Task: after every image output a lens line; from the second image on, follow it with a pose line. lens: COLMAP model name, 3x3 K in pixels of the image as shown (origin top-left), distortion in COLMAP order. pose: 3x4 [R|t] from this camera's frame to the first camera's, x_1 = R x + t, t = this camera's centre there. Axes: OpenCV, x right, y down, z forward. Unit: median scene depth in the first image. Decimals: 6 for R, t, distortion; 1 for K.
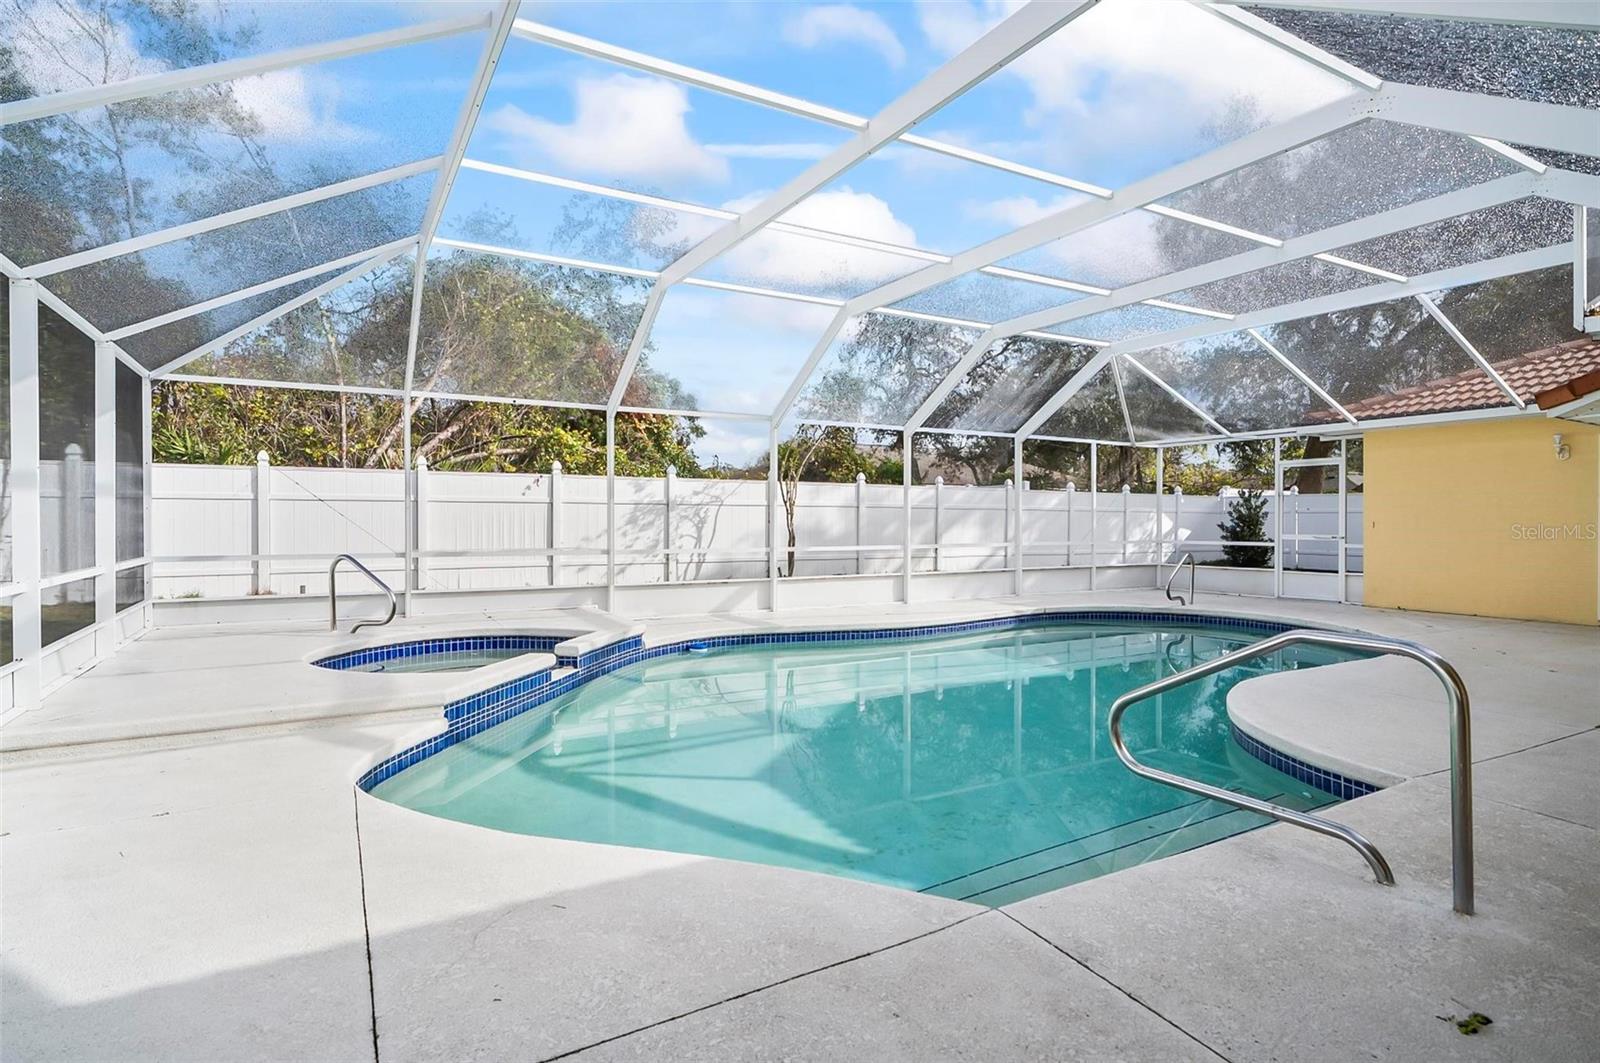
lens RADIAL K [[815.1, 0, 790.6], [0, 815.1, 533.8], [0, 0, 1]] dist [0.000924, 0.000116]
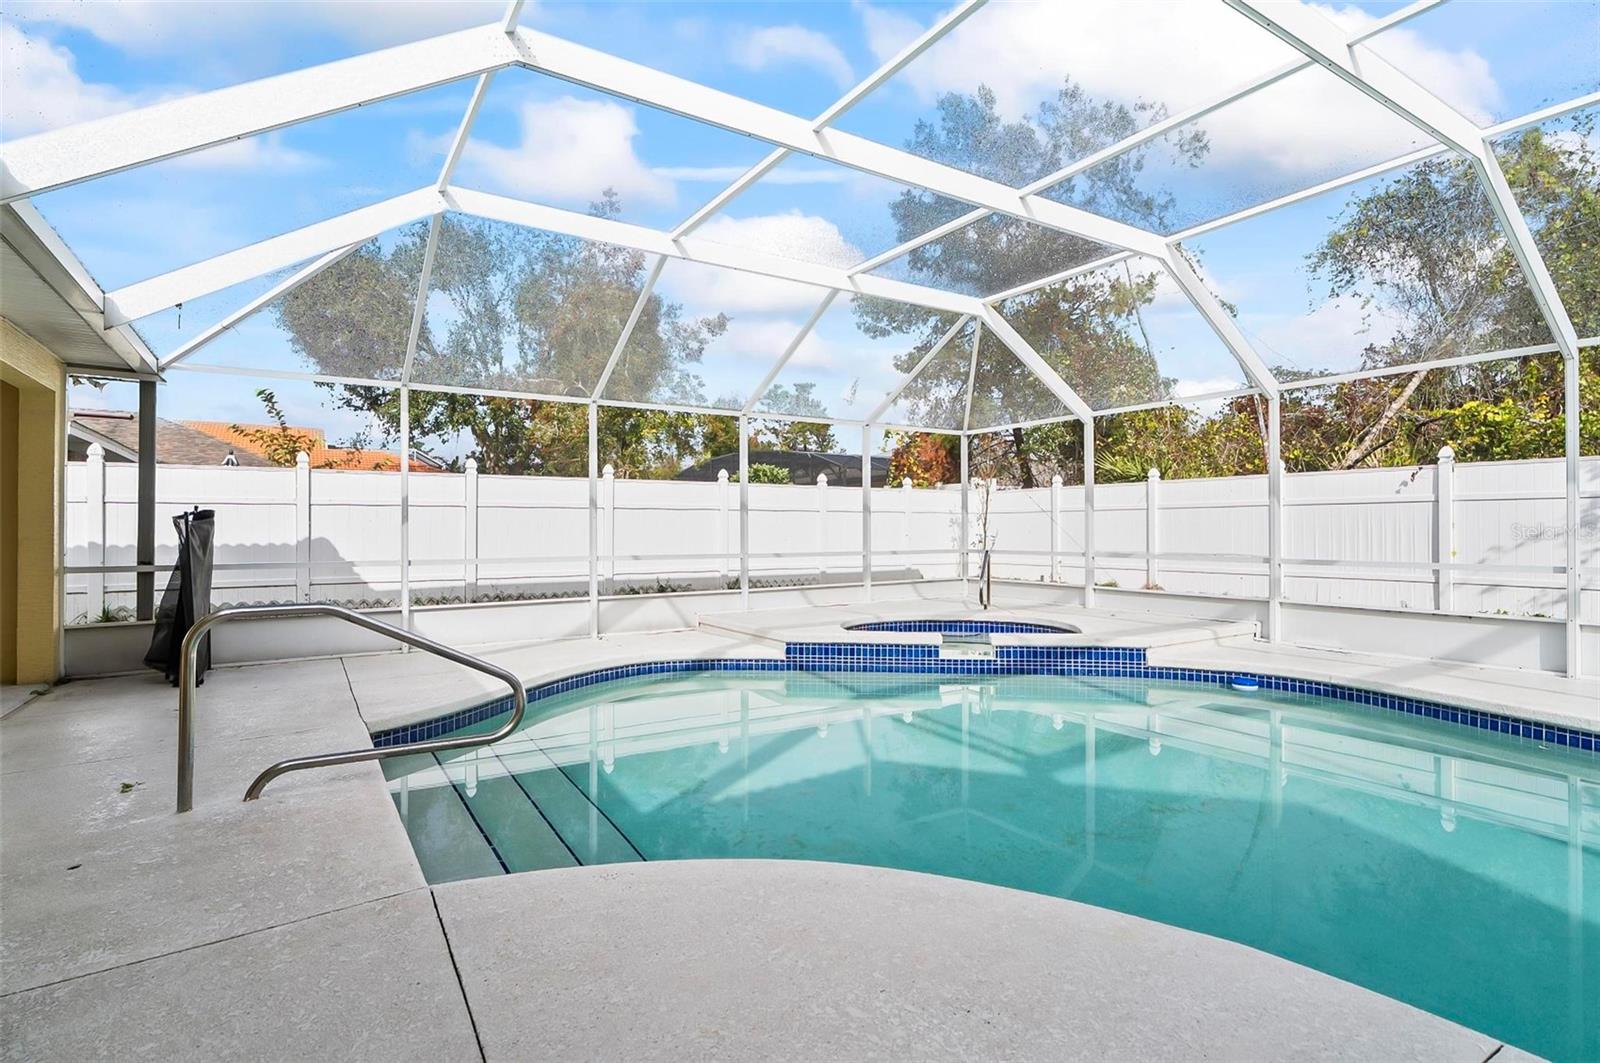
lens RADIAL K [[783.3, 0, 789.6], [0, 783.3, 532.2], [0, 0, 1]] dist [0.002997, 0.000278]
pose [[0.072250, 0.000502, -0.997386, 0.480131], [-0.012003, 0.999928, -0.000366, -0.000767], [0.997314, 0.011998, 0.072250, 0.395867]]
